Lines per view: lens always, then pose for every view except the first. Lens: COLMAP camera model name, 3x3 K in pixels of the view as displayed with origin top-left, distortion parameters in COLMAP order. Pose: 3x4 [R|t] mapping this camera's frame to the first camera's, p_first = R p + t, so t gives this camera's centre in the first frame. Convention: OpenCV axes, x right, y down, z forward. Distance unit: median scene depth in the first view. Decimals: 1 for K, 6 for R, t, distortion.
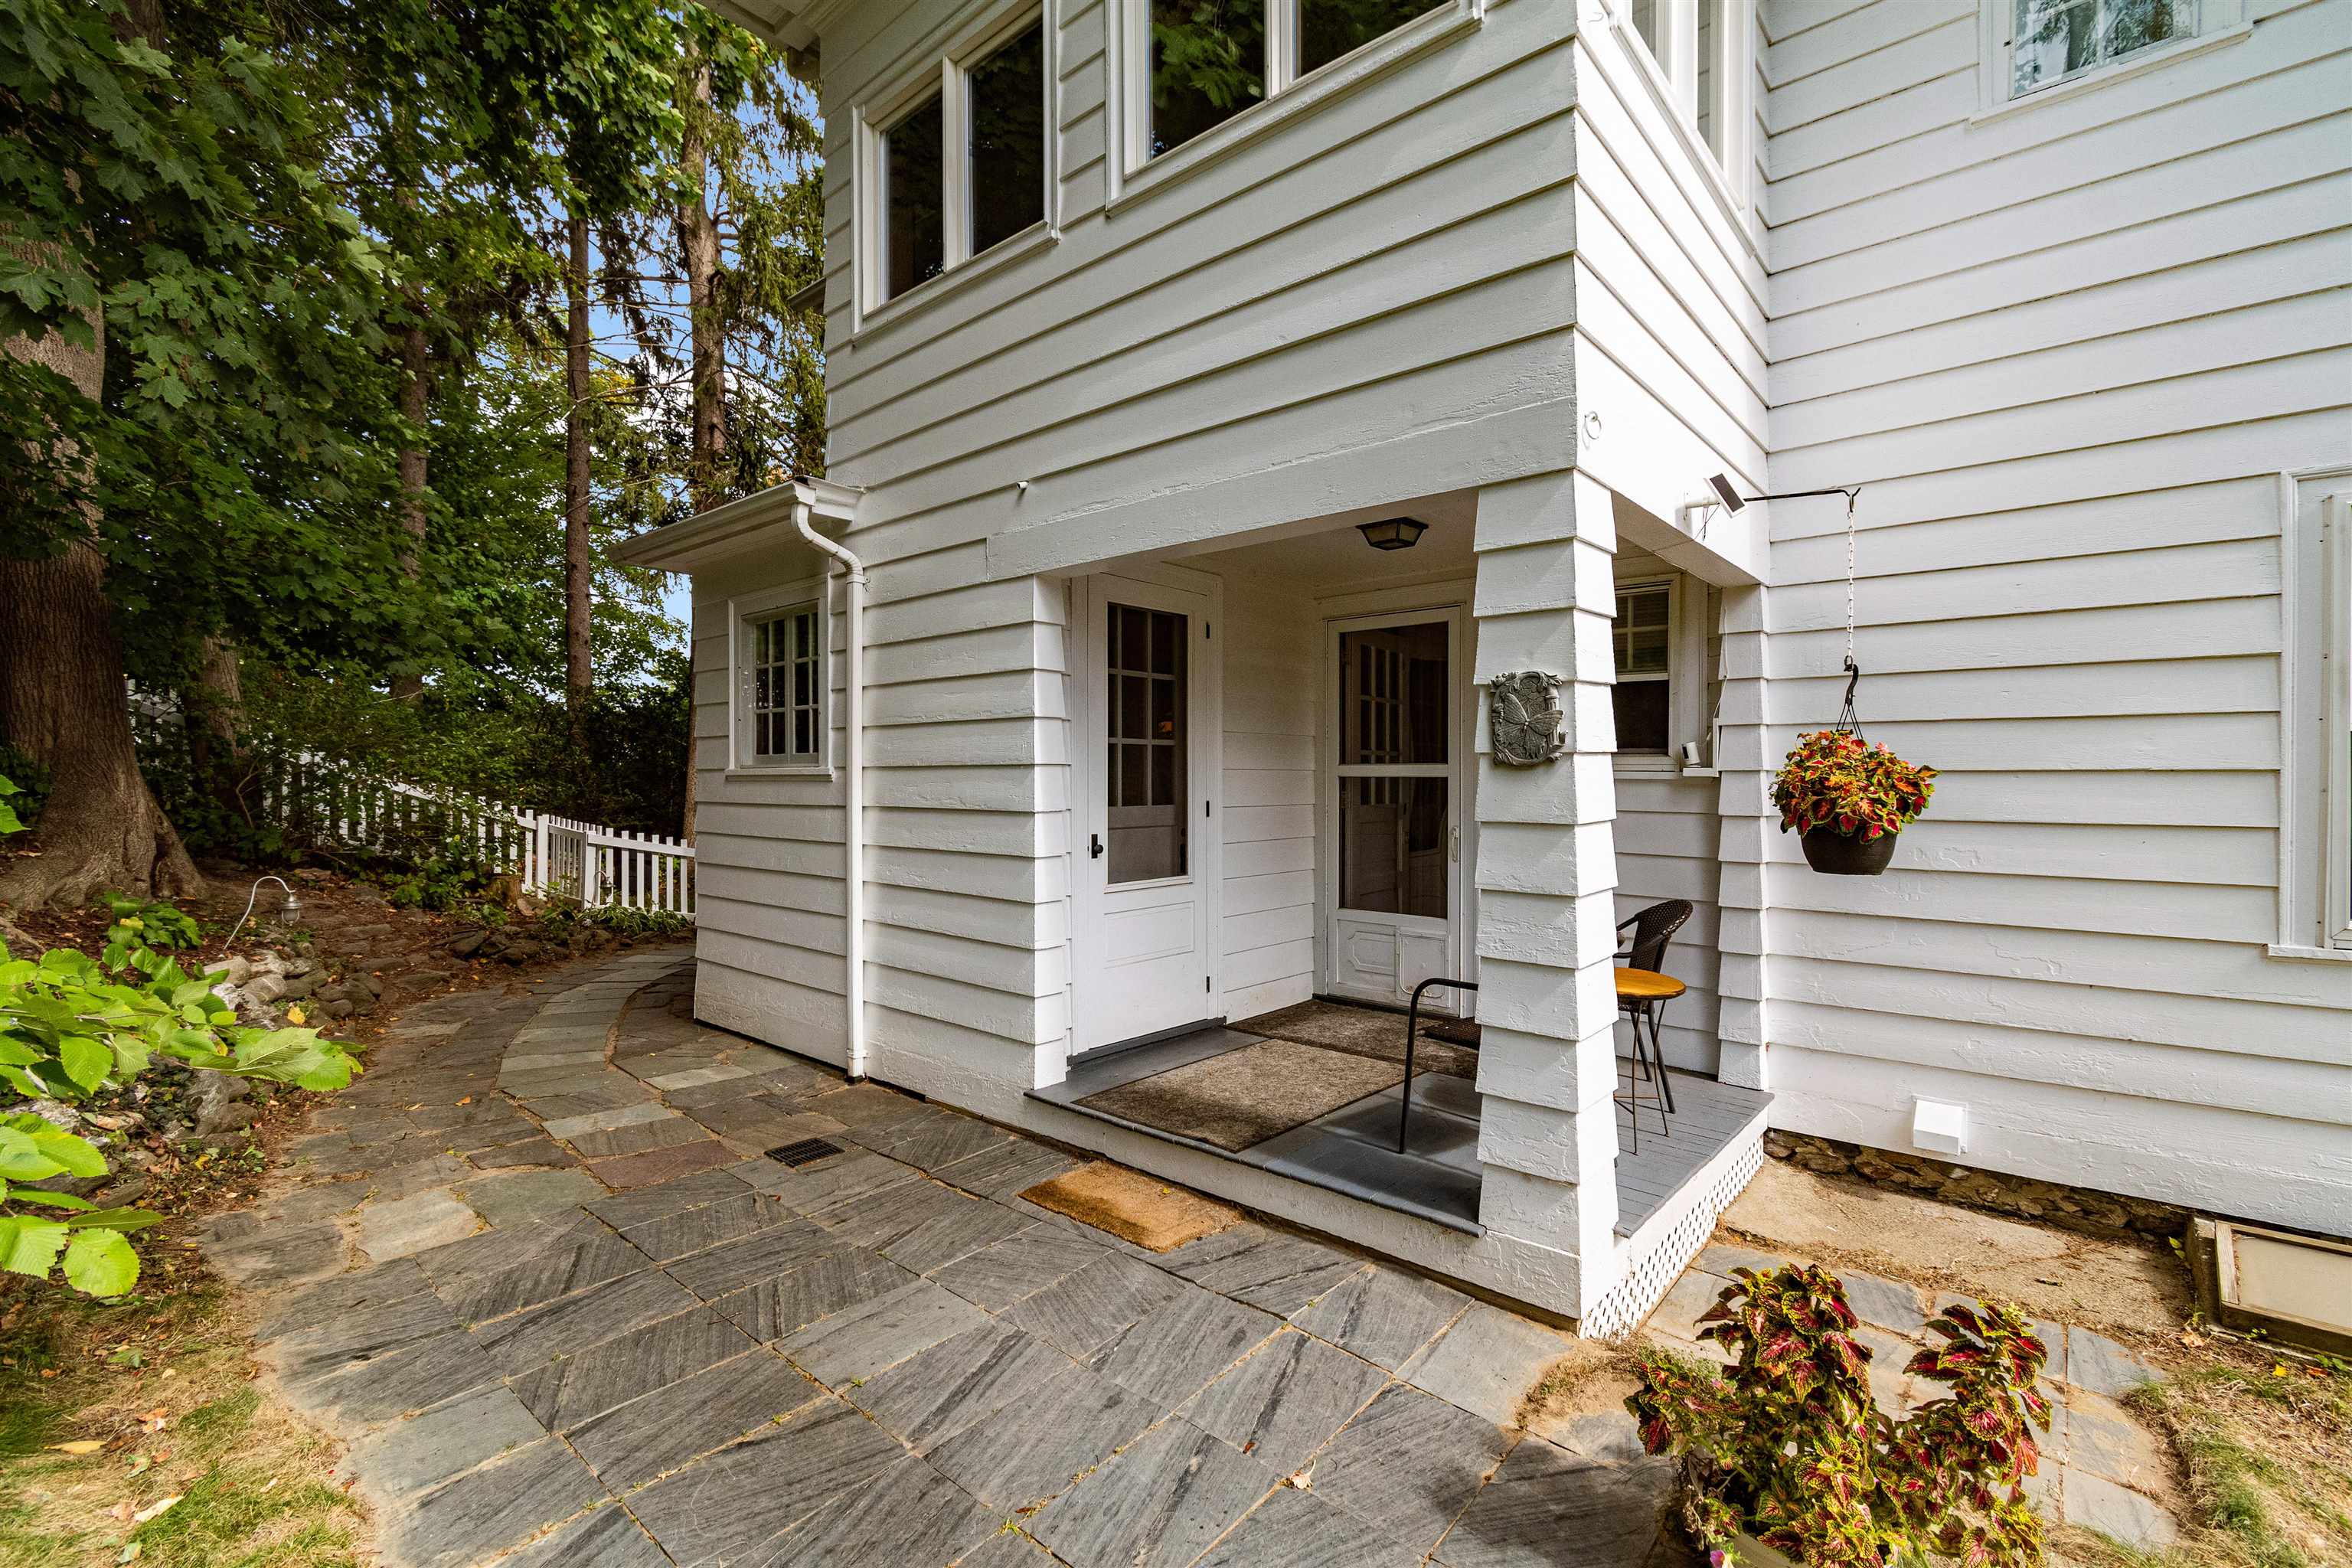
lens RADIAL K [[1013.2, 0, 1176.0], [0, 1013.2, 784.0], [0, 0, 1]] dist [-0.001668, -0.000277]
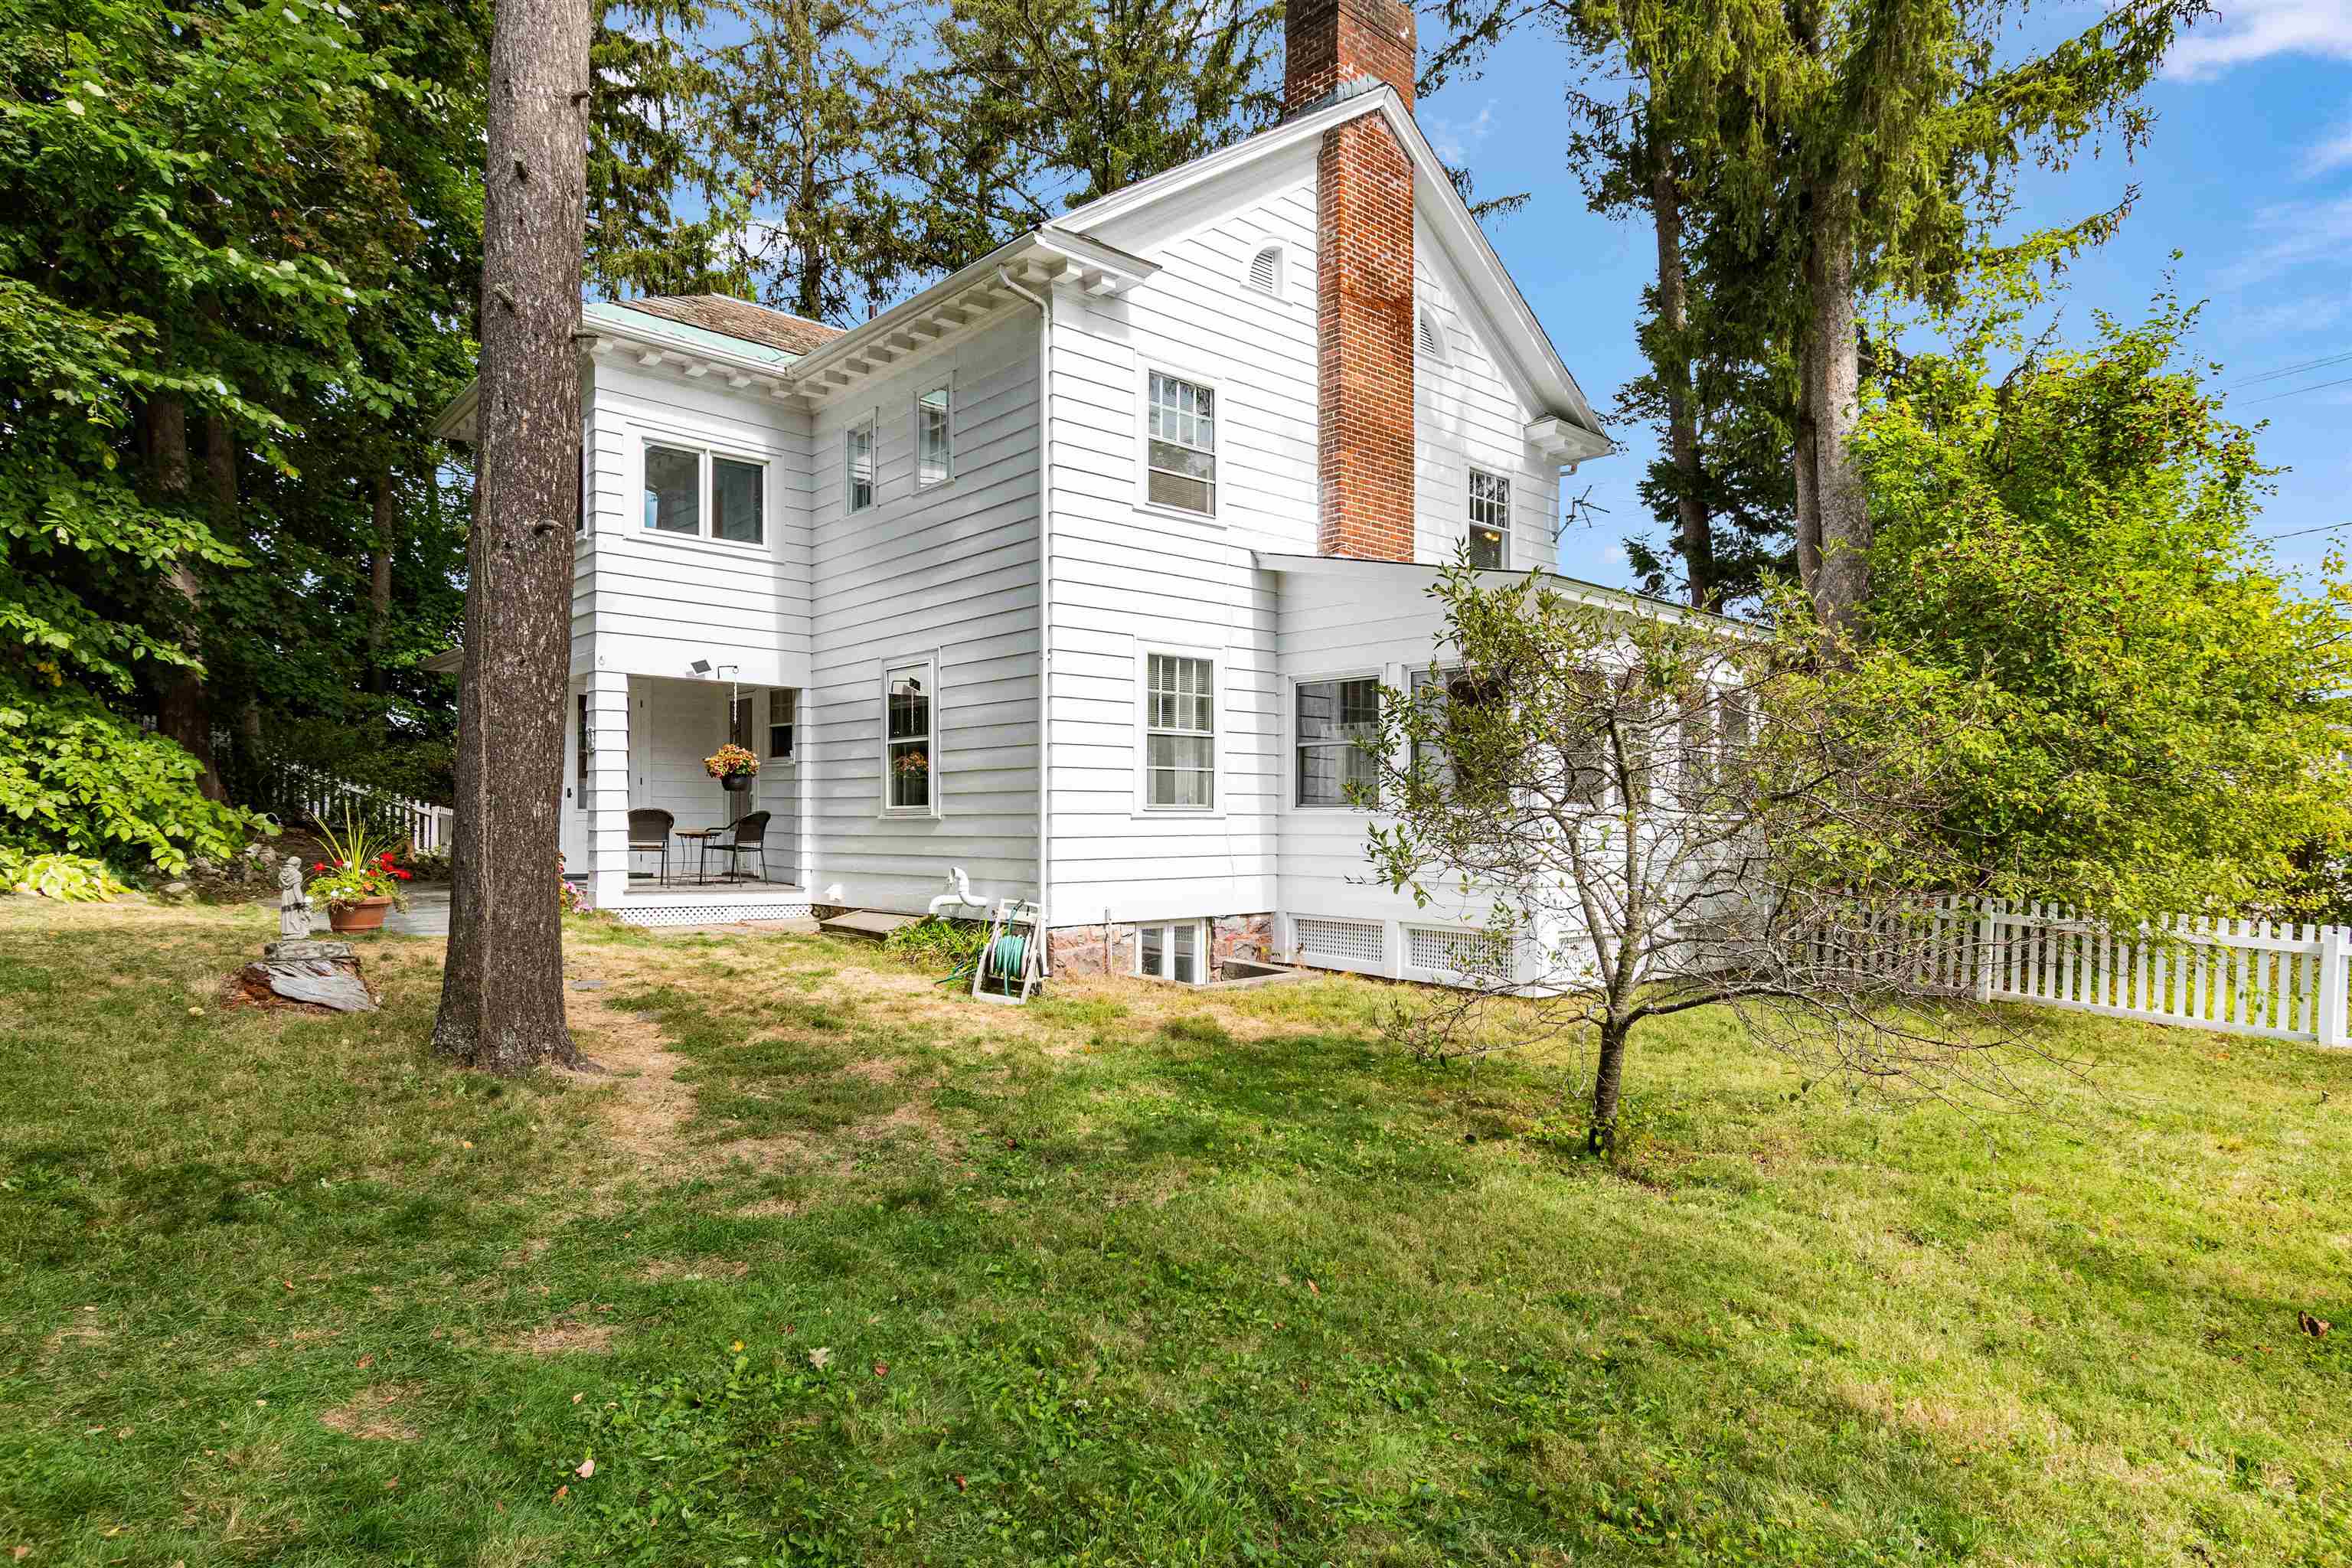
lens RADIAL K [[1280.2, 0, 1169.2], [0, 1280.2, 831.5], [0, 0, 1]] dist [0.004567, 0.001100]
pose [[0.991785, 0.005704, -0.127787, 1.421272], [-0.005714, 0.999984, 0.000284, 0.117299], [0.127787, 0.000449, 0.991802, -1.549523]]
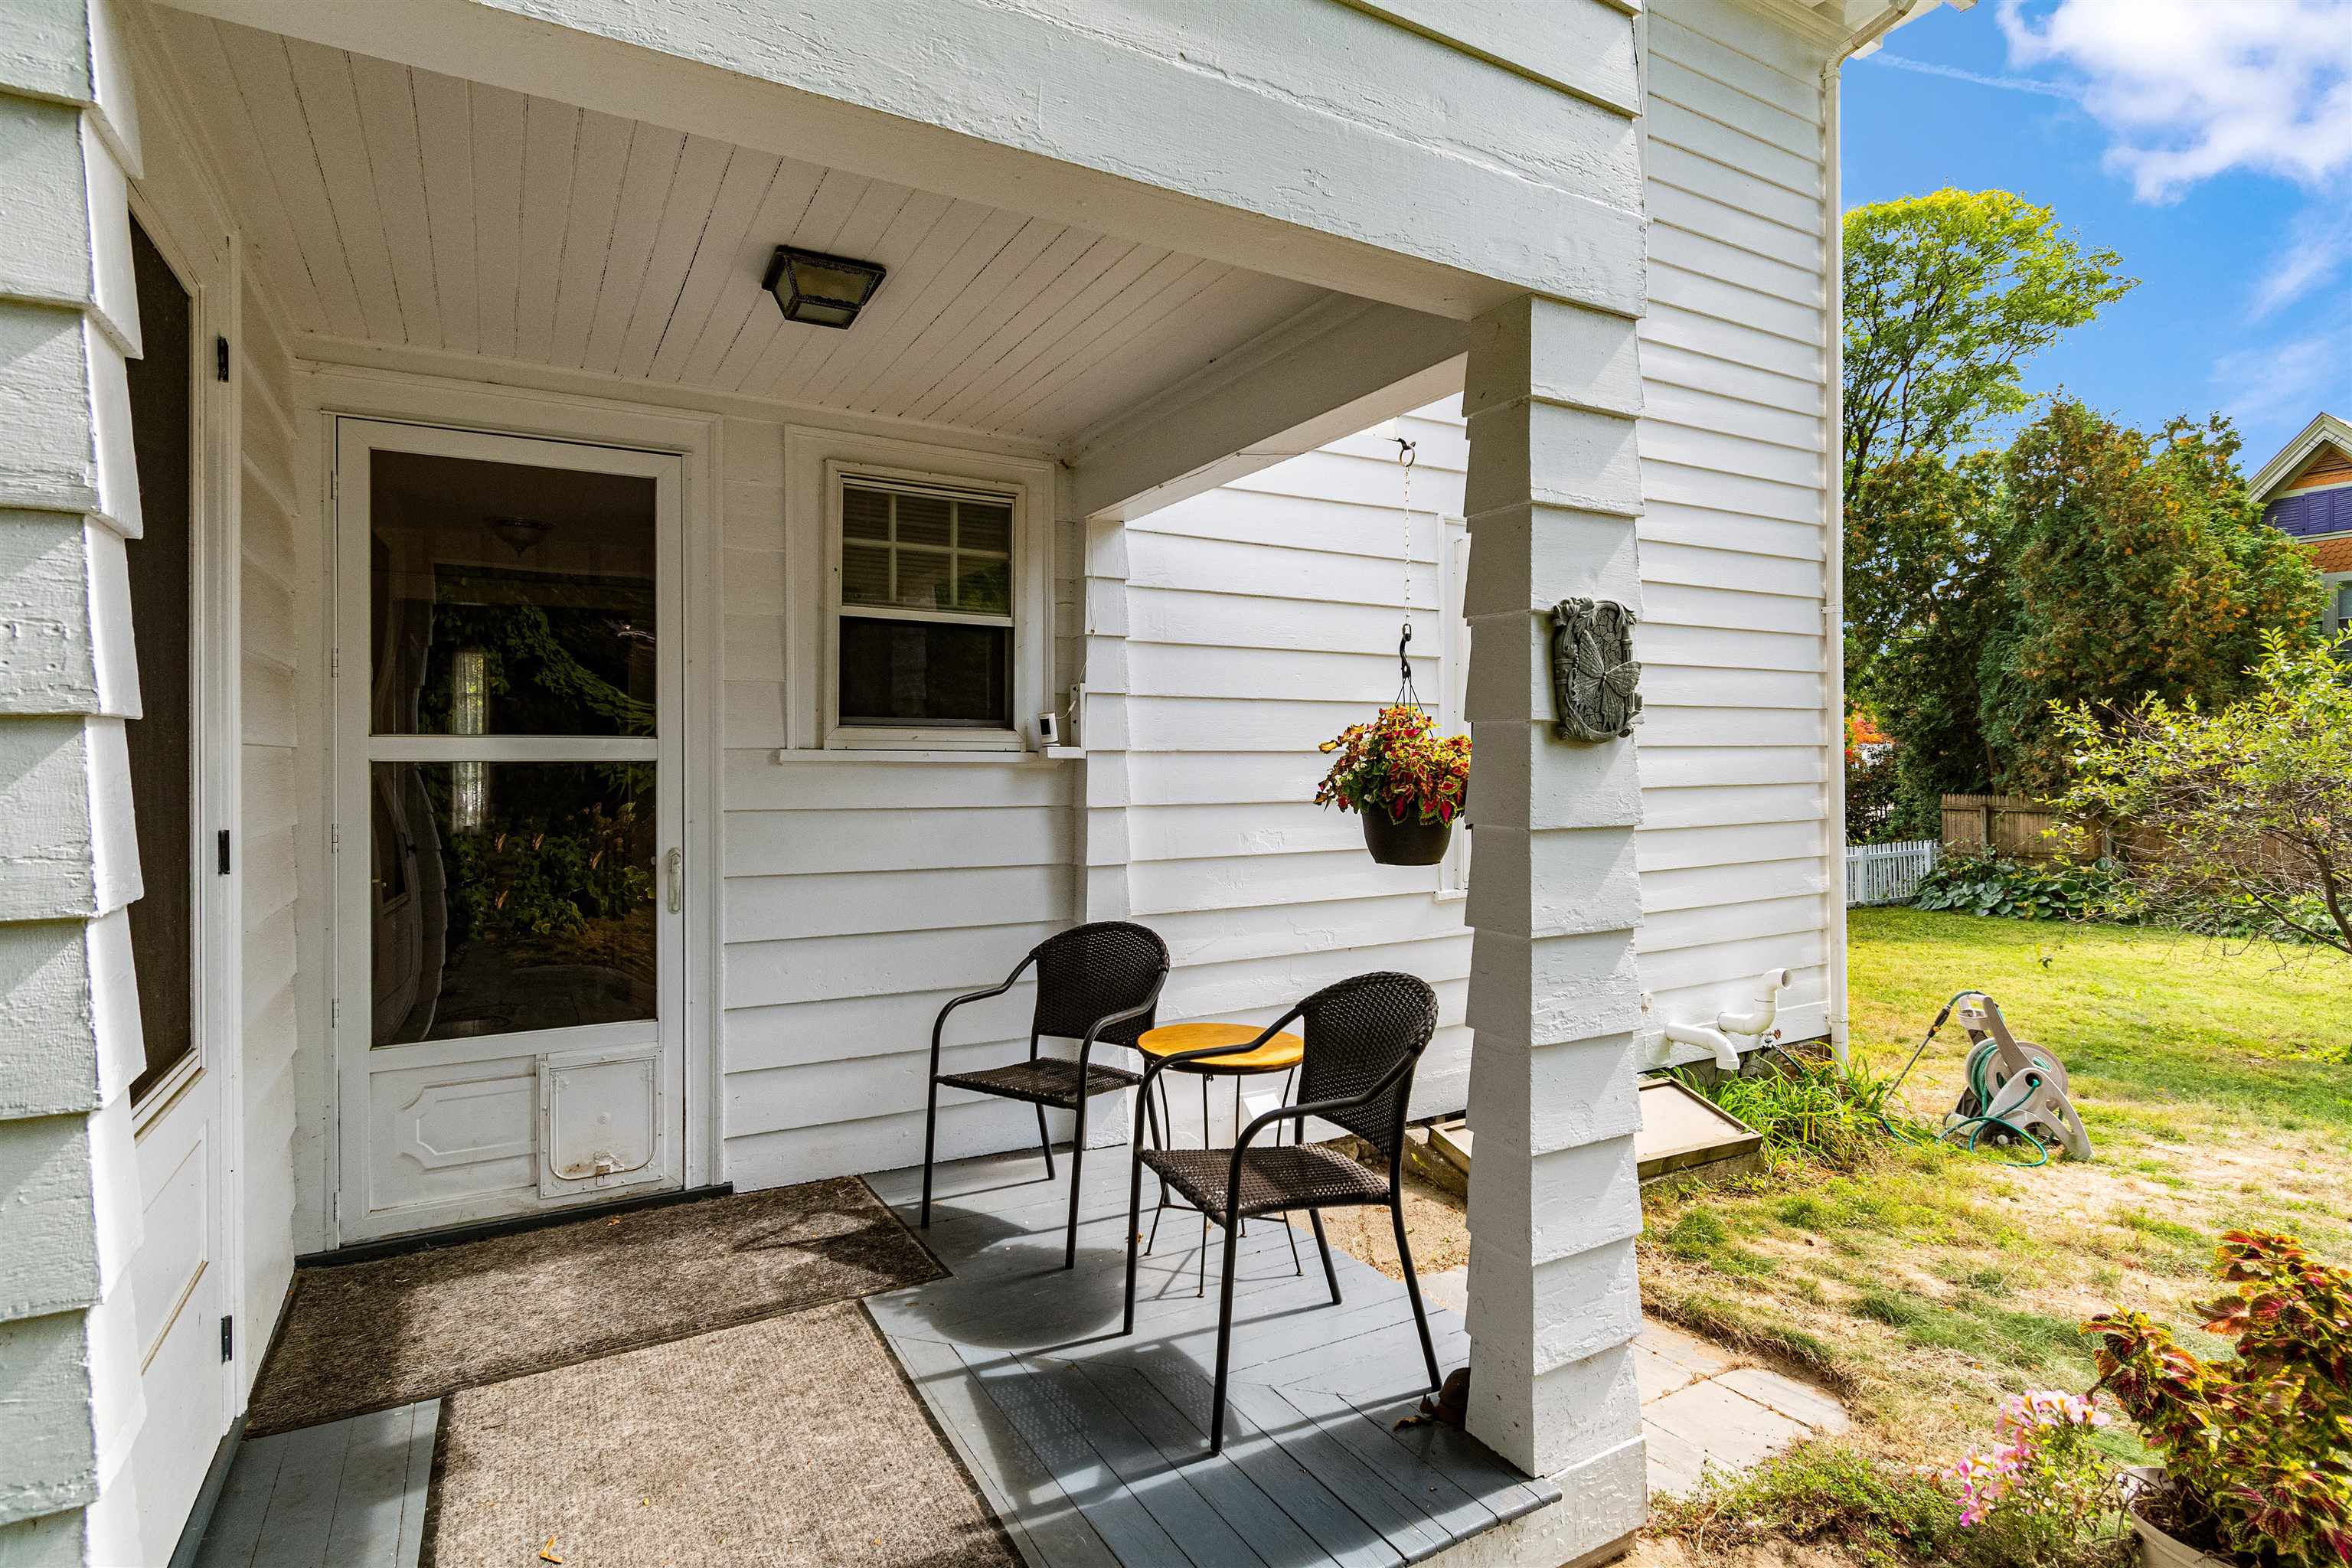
lens RADIAL K [[1180.5, 0, 1174.7], [0, 1180.5, 756.1], [0, 0, 1]] dist [-0.000730, -0.000444]
pose [[0.327191, -0.002292, 0.944956, -0.293509], [0.011407, 0.999934, -0.001525, -0.006449], [-0.944889, 0.011278, 0.327195, 0.623576]]
